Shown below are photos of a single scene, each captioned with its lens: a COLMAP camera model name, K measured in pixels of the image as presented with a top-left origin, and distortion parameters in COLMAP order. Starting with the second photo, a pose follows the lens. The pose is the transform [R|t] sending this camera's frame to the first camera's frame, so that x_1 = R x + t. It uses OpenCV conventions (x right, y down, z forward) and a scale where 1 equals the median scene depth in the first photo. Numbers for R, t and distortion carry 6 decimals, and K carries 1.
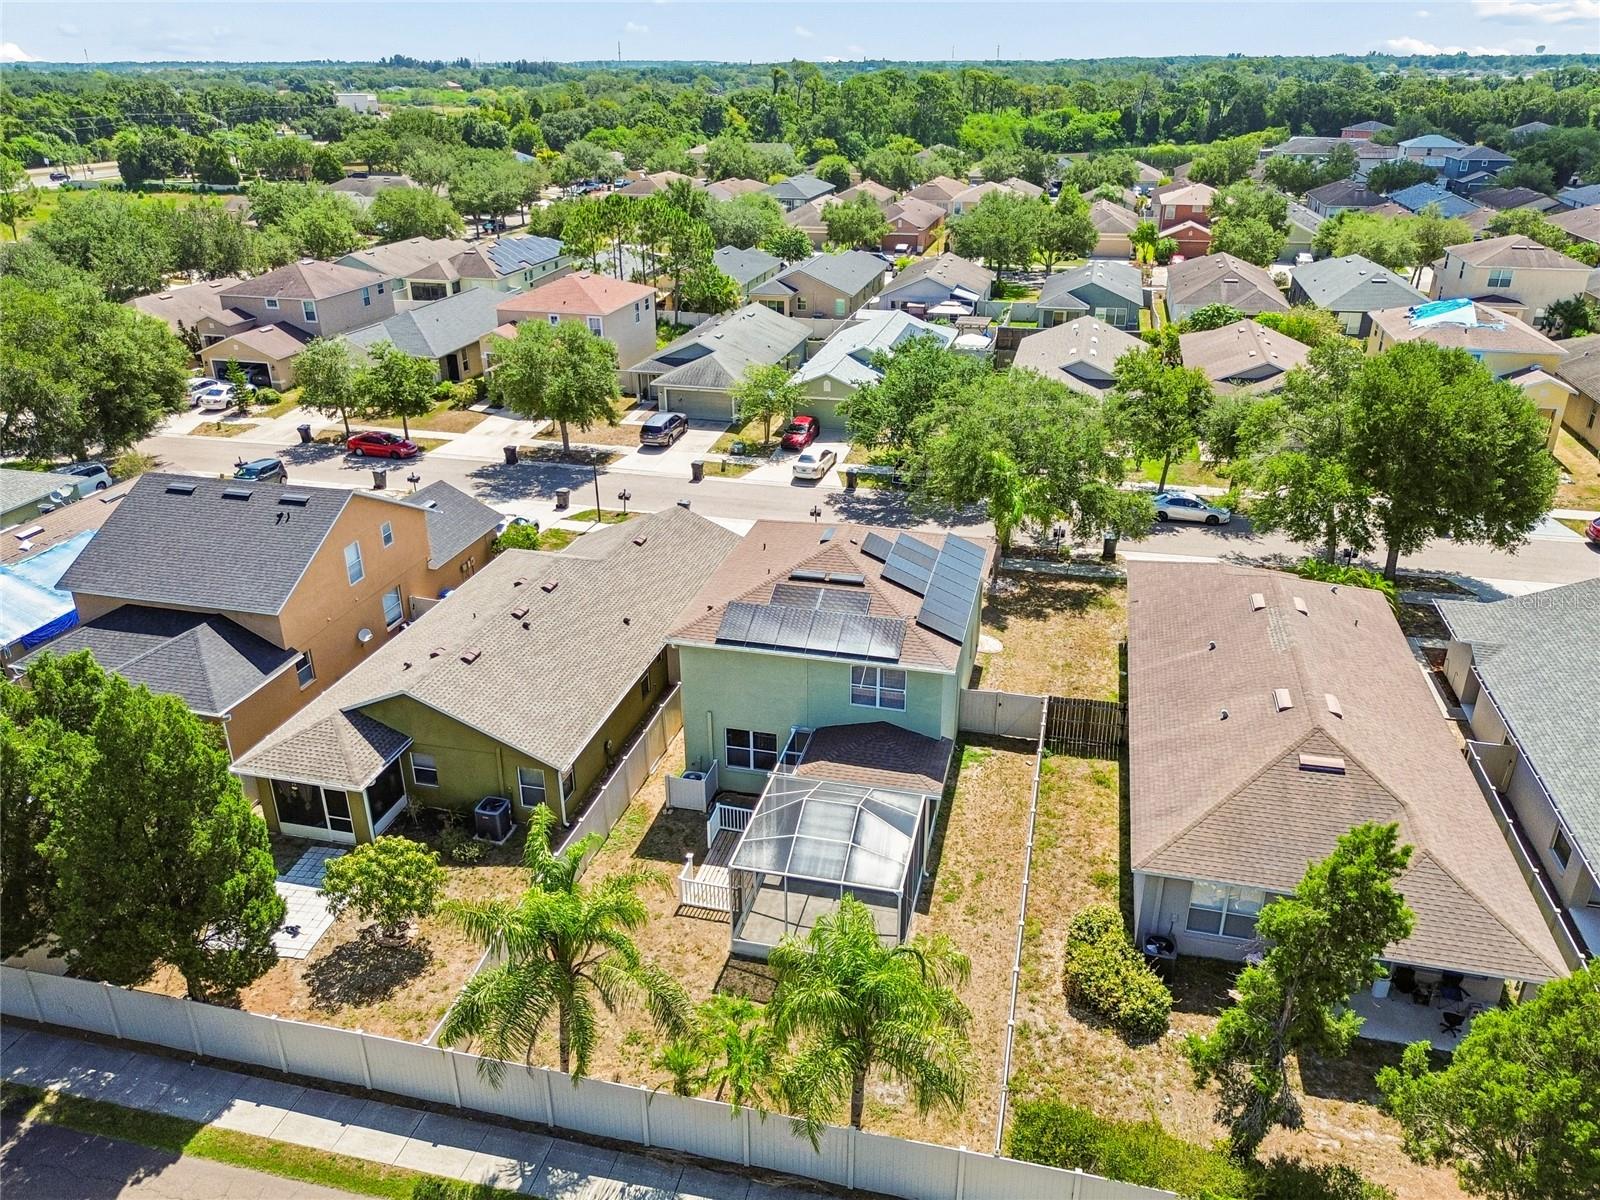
lens RADIAL K [[1174.0, 0, 800.0], [0, 1174.0, 600.0], [0, 0, 1]] dist [0.063575, -0.057107]
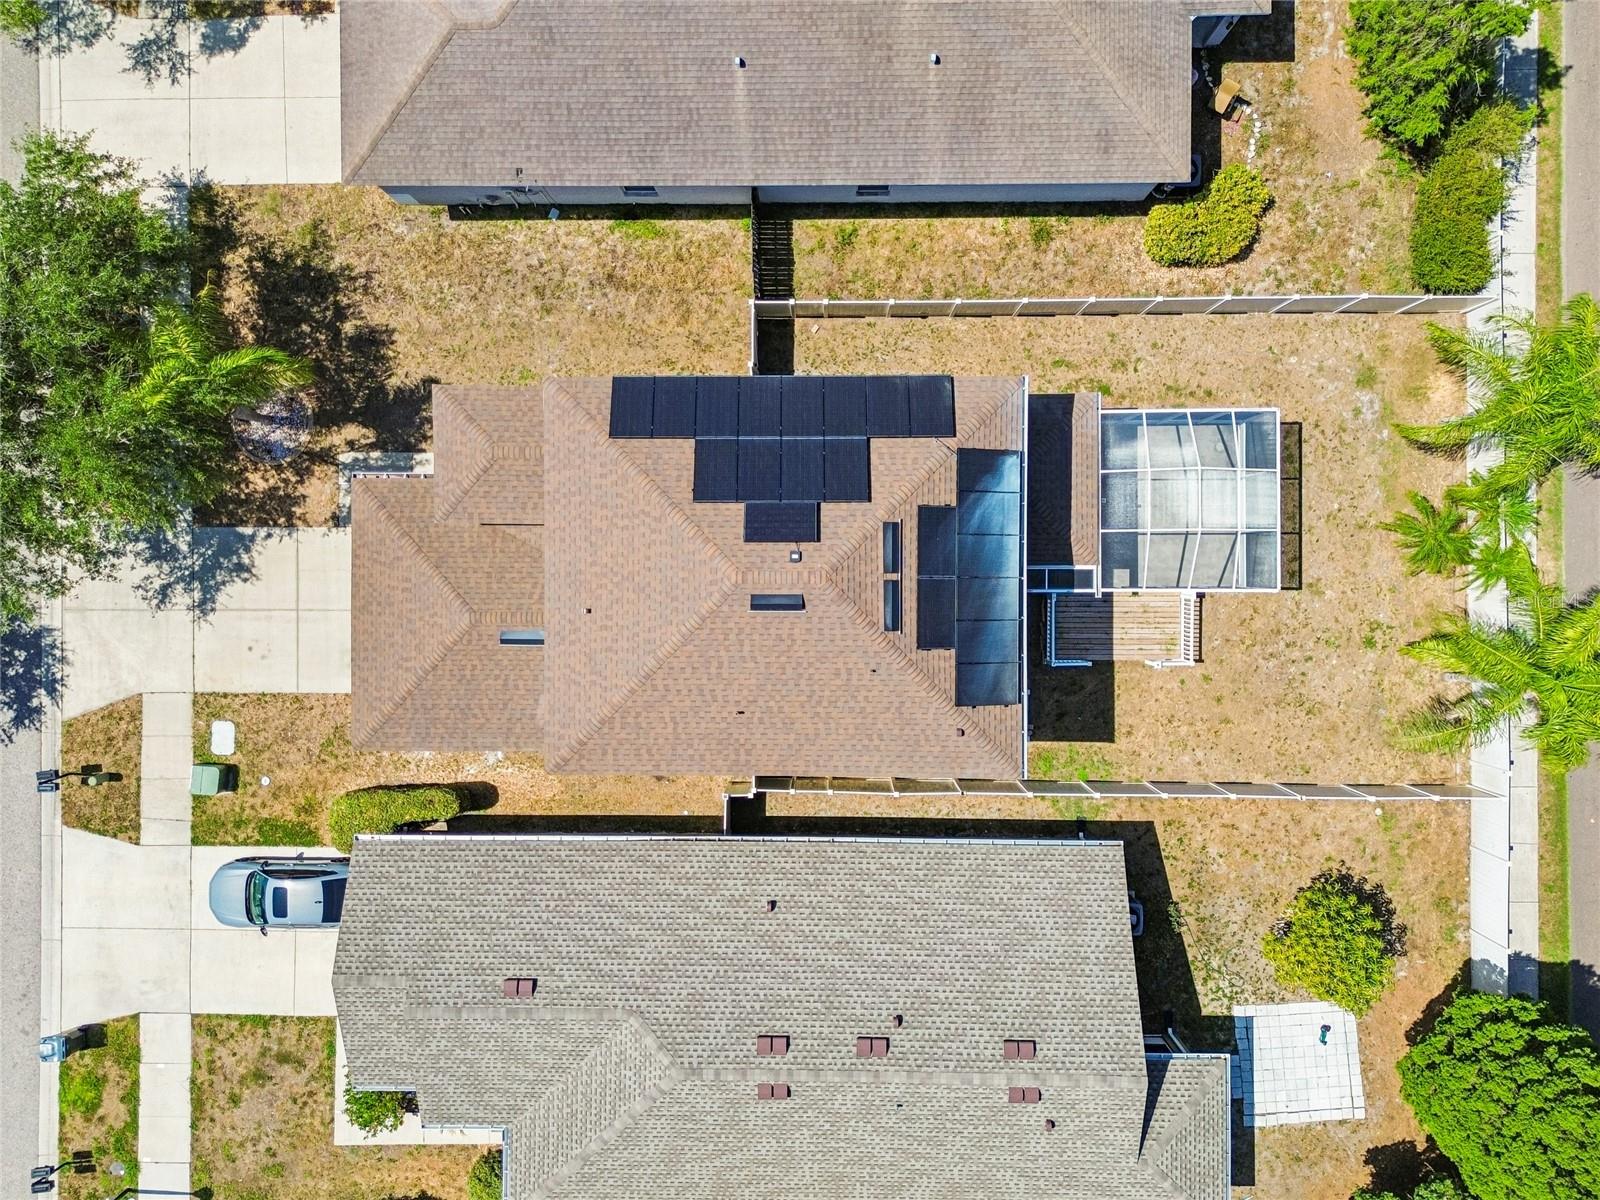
lens RADIAL K [[1174.0, 0, 800.0], [0, 1174.0, 600.0], [0, 0, 1]] dist [0.063575, -0.057107]
pose [[-0.236596, -0.971569, 0.008664, 0.007274], [0.423419, -0.095077, 0.900931, -0.423291], [-0.874493, 0.216825, 0.433876, 0.488954]]
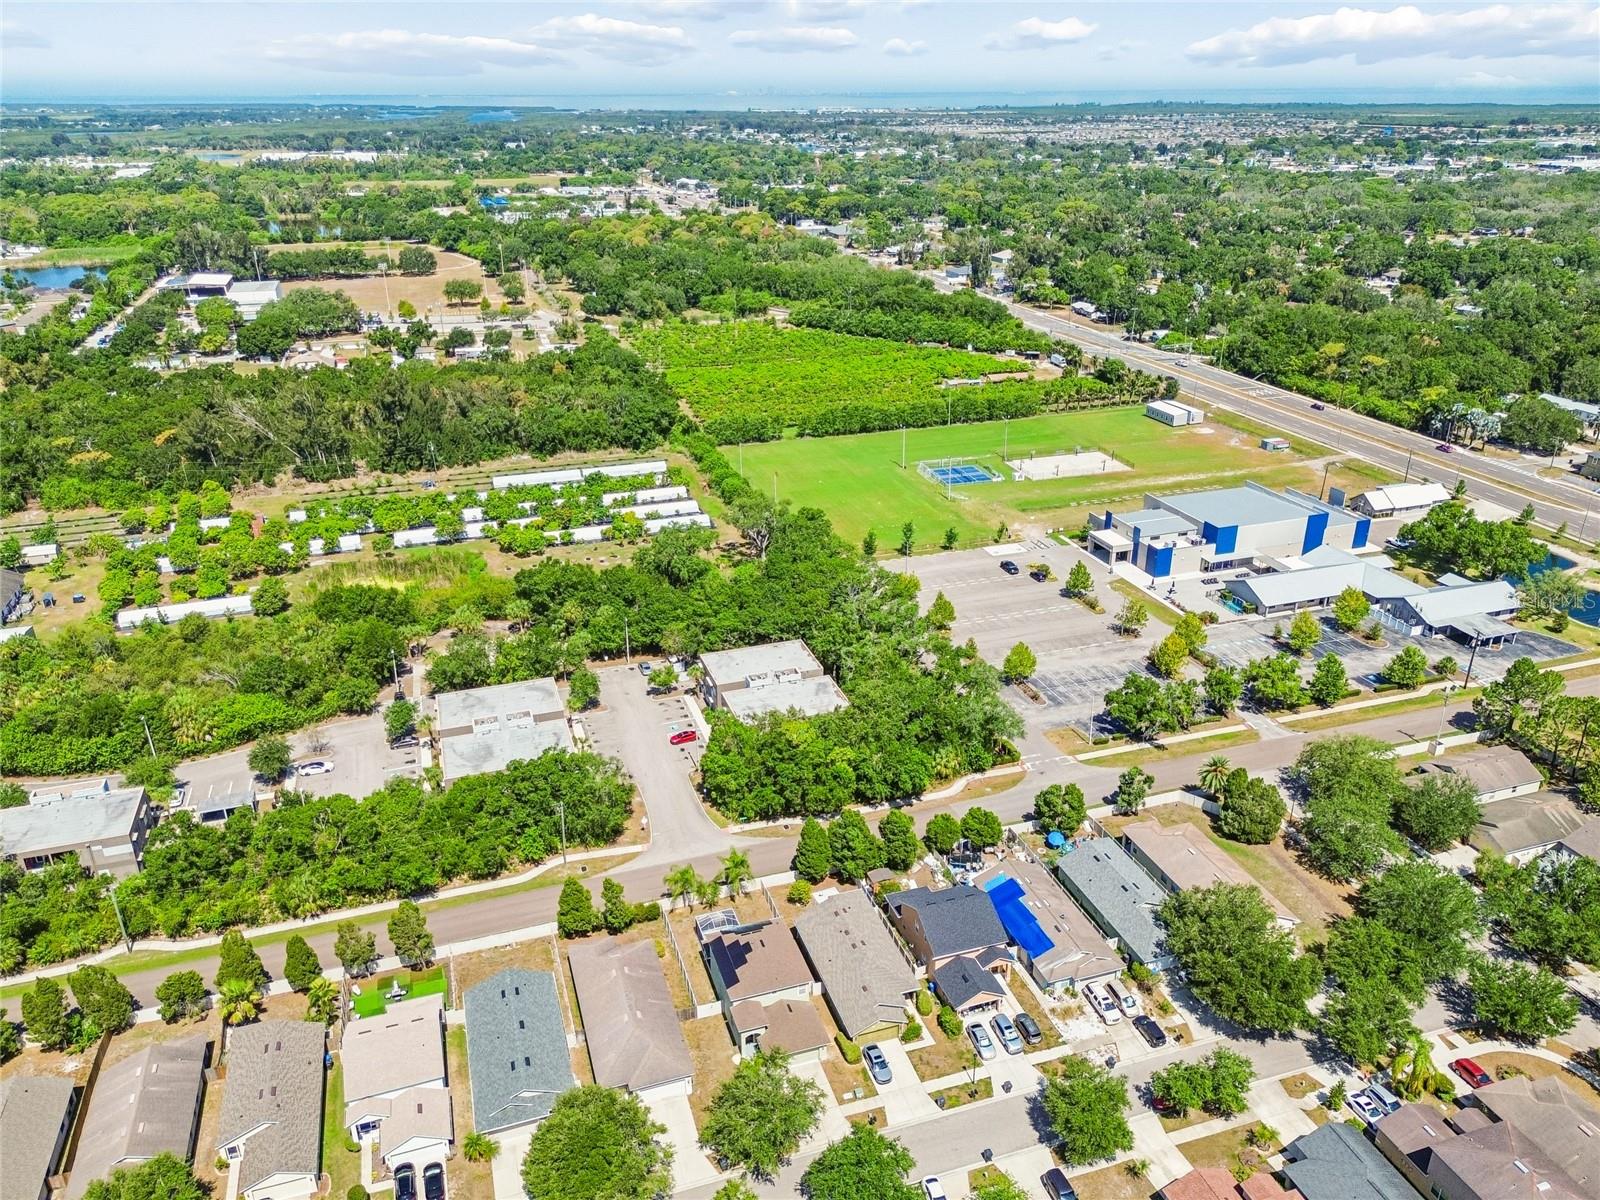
lens RADIAL K [[1166.2, 0, 800.0], [0, 1166.2, 600.0], [0, 0, 1]] dist [0.064389, -0.058630]
pose [[-0.844955, 0.221566, -0.486785, 0.944360], [-0.216445, 0.690637, 0.690053, -2.119800], [0.489084, 0.688426, -0.535600, 1.519714]]
